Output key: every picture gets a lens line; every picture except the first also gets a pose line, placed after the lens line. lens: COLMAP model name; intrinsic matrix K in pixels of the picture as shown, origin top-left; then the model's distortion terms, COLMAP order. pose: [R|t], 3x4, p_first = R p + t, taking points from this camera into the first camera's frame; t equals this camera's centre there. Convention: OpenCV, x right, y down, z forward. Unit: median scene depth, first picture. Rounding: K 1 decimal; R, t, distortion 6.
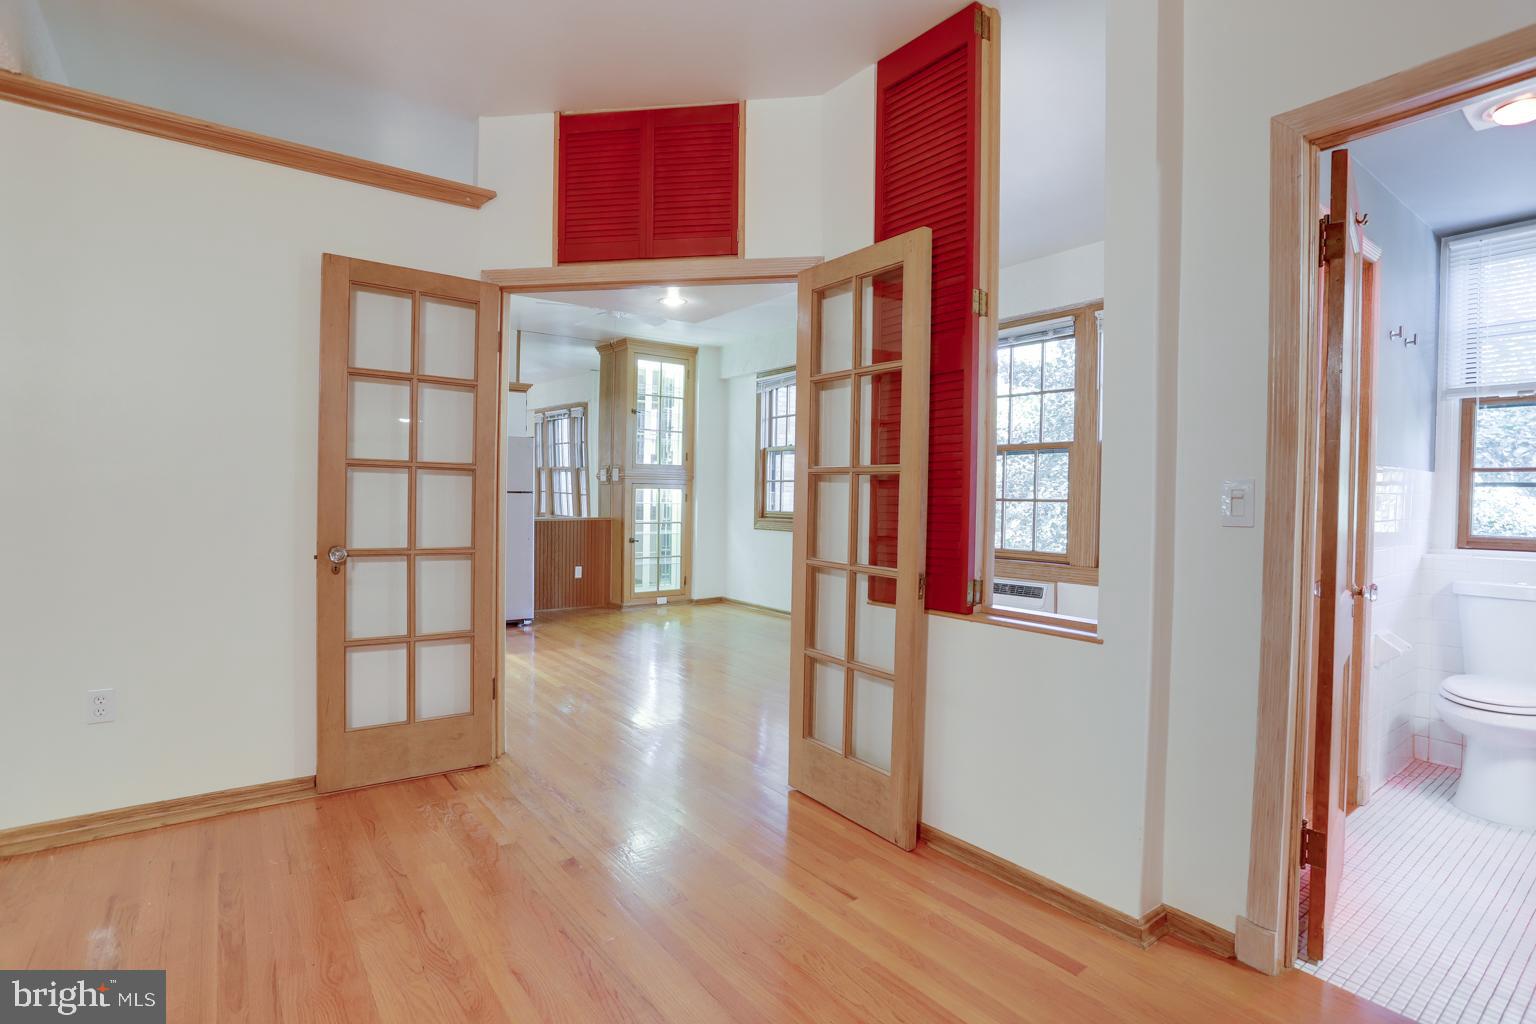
lens RADIAL K [[743.5, 0, 767.8], [0, 743.5, 509.6], [0, 0, 1]] dist [-0.067917, 0.029816]
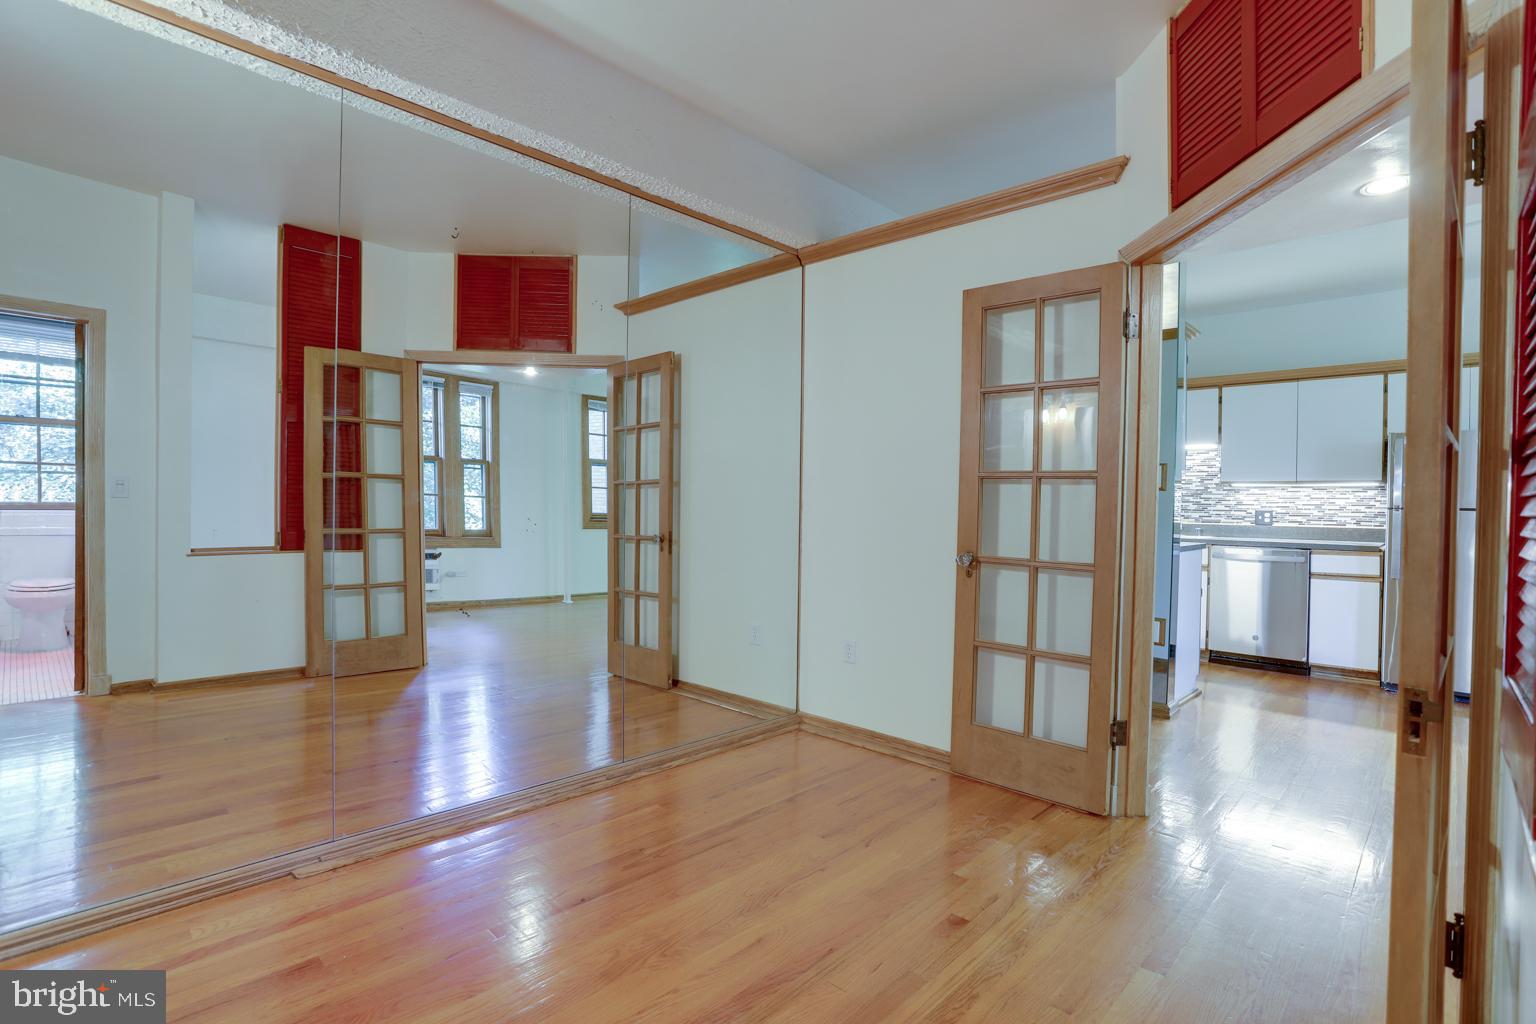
lens RADIAL K [[738.7, 0, 768.0], [0, 738.7, 512.0], [0, 0, 1]] dist [-0.065662, 0.026796]
pose [[0.158741, 0.000665, -0.987320, 0.163364], [-0.030932, 0.999512, -0.004300, 0.001488], [0.986836, 0.031223, 0.158684, 0.187588]]
